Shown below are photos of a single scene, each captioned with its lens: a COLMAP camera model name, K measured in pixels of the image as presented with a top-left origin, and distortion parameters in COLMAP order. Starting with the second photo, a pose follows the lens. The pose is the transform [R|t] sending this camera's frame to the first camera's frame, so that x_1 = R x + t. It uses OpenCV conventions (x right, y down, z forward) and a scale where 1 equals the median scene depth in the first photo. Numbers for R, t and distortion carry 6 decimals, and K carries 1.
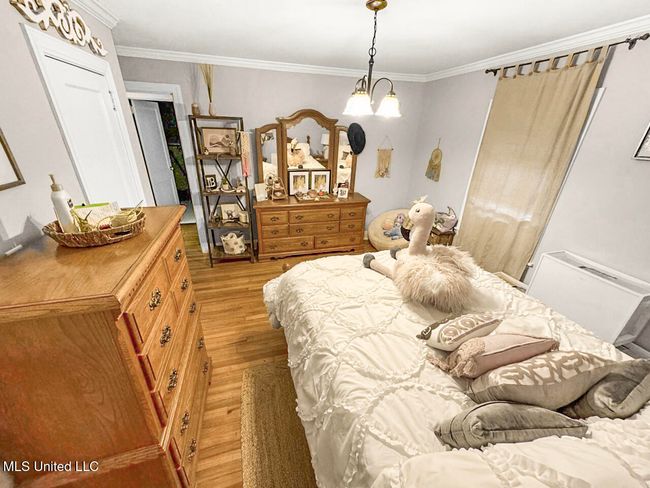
lens RADIAL K [[258.5, 0, 321.3], [0, 258.5, 243.0], [0, 0, 1]] dist [0.002893, 0.000356]
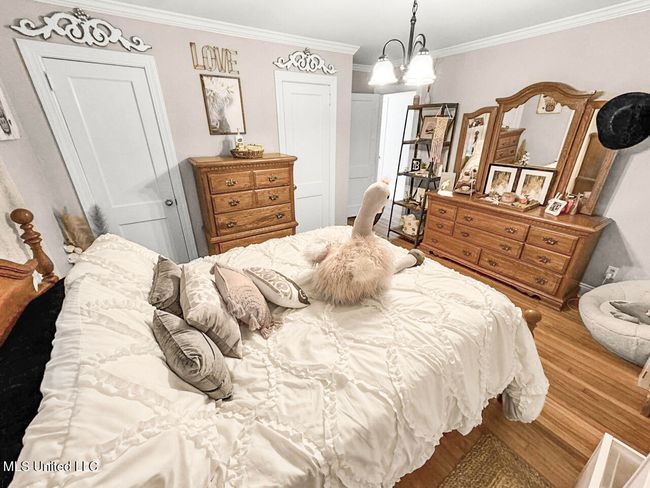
lens RADIAL K [[264.1, 0, 325.0], [0, 264.1, 244.0], [0, 0, 1]] dist [0.001180, 0.000104]
pose [[0.307946, 0.366148, -0.878126, 0.540749], [-0.375658, 0.894779, 0.241354, -0.056606], [0.874100, 0.255551, 0.413090, 0.259039]]
